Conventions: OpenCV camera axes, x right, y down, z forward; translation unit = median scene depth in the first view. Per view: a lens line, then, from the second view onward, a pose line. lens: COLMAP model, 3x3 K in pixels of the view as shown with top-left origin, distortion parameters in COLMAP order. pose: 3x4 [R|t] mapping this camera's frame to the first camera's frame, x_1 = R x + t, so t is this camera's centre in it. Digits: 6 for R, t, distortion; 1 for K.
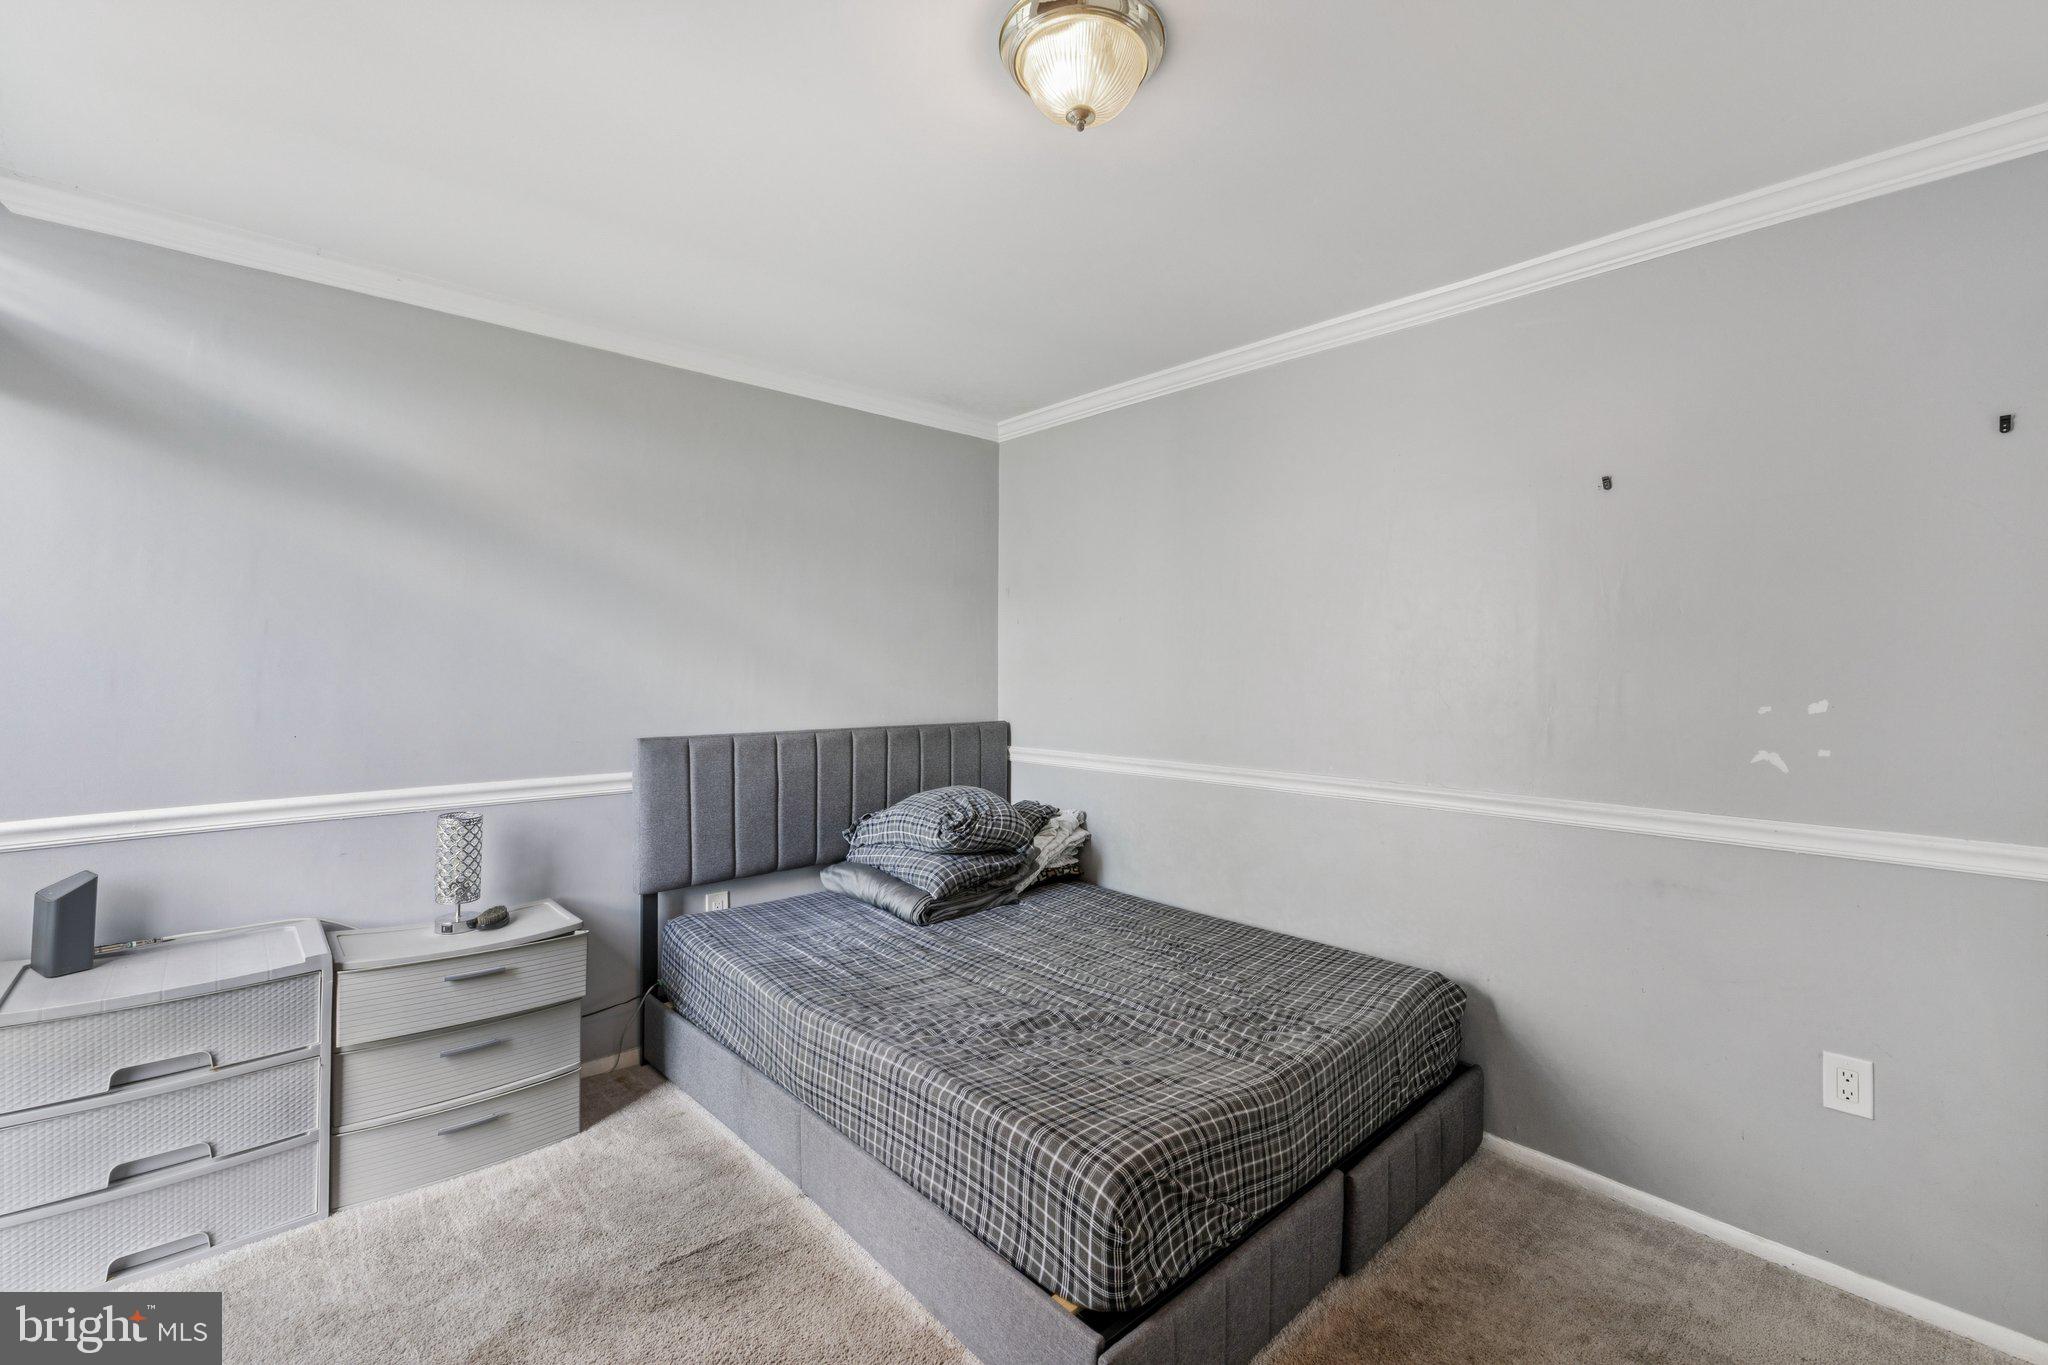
lens RADIAL K [[863.0, 0, 1025.0], [0, 863.0, 671.4], [0, 0, 1]] dist [0.003340, 0.000275]
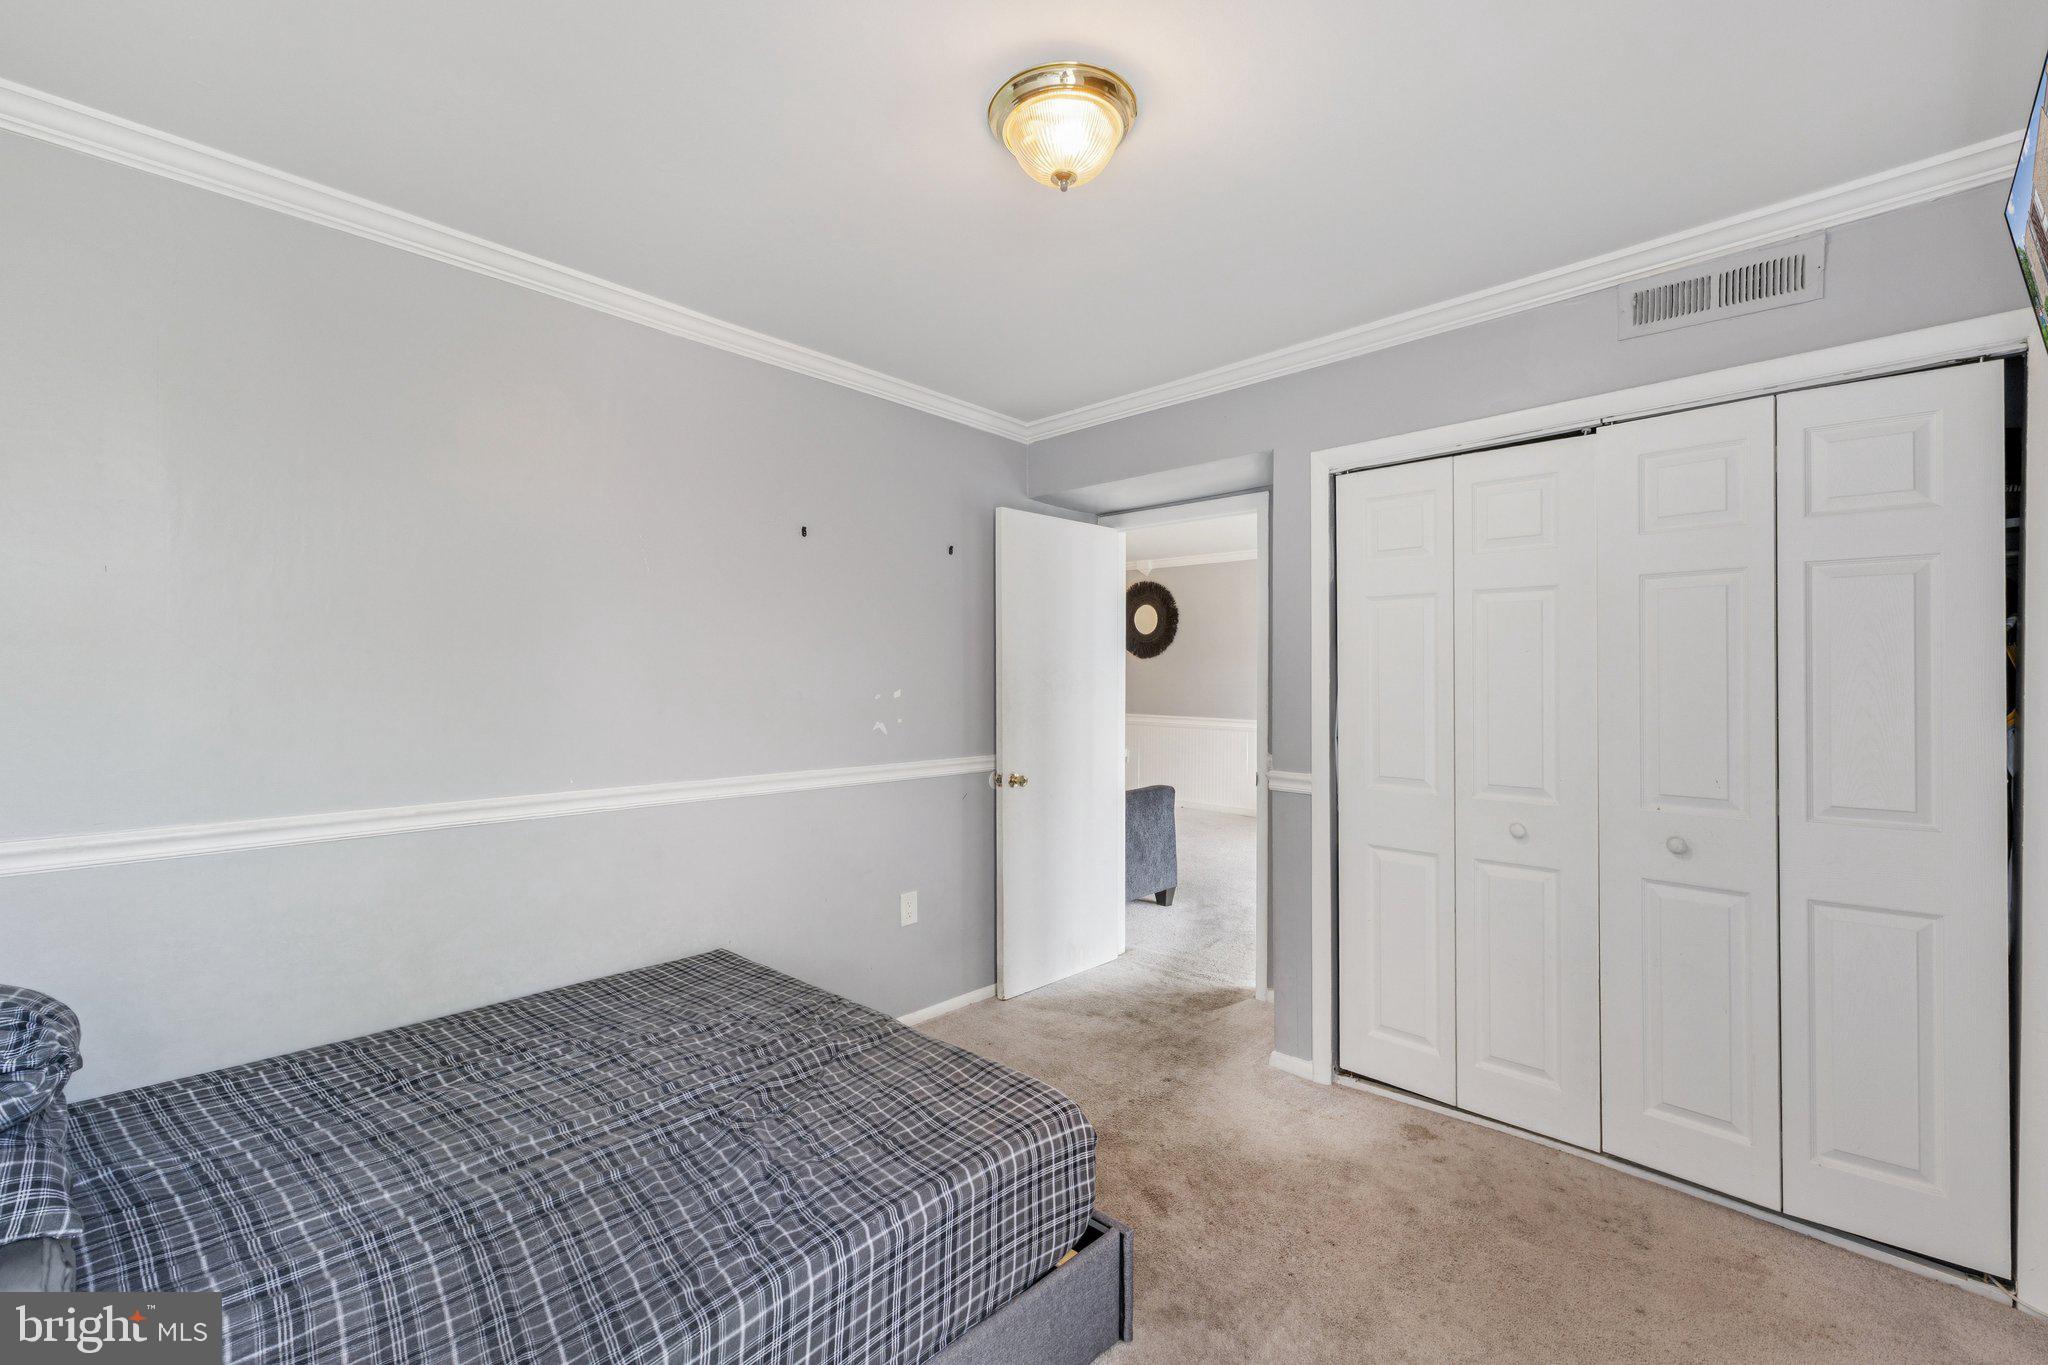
lens RADIAL K [[863.0, 0, 1027.3], [0, 863.0, 671.2], [0, 0, 1]] dist [0.003340, 0.000275]
pose [[-0.066324, 0.000510, 0.997798, -0.868137], [-0.005249, 0.999986, -0.000860, -0.002862], [-0.997784, -0.005294, -0.066320, 0.945658]]
